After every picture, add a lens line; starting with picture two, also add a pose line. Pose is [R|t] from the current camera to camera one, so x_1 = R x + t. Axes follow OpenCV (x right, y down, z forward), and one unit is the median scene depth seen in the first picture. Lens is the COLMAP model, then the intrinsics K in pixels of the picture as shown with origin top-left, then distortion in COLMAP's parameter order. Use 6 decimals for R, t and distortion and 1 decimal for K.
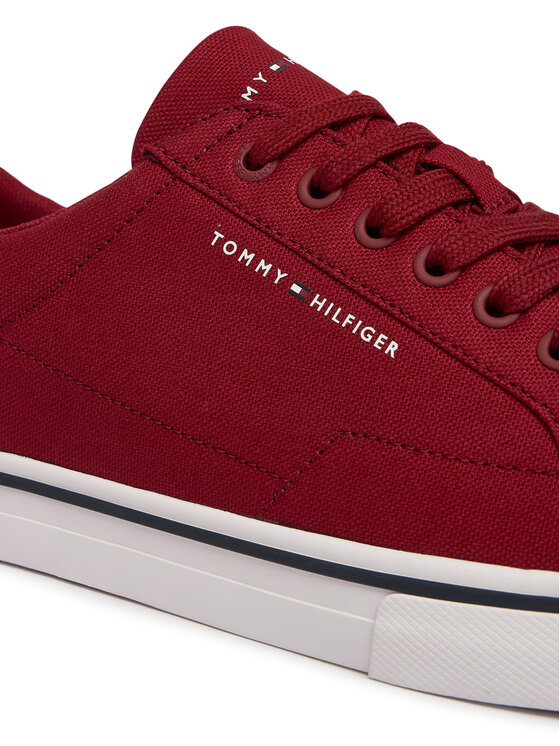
lens RADIAL K [[1217.6, 0, 280.0], [0, 1217.6, 373.0], [0, 0, 1]] dist [-0.040081, -0.086752]
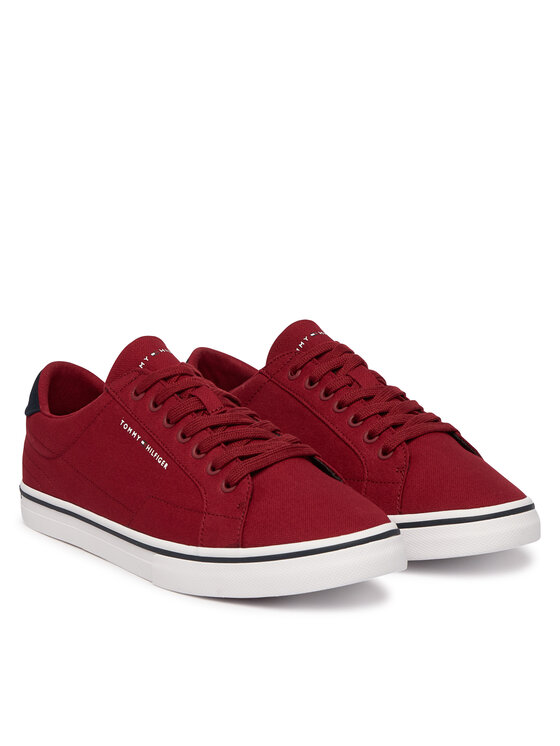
lens RADIAL K [[1212.7, 0, 280.0], [0, 1212.7, 373.0], [0, 0, 1]] dist [-0.698745, -0.001174]
pose [[0.954908, -0.006085, -0.296838, 1.047977], [-0.030097, 0.992656, -0.117168, 0.074195], [0.295371, 0.120819, 0.947712, -1.353960]]
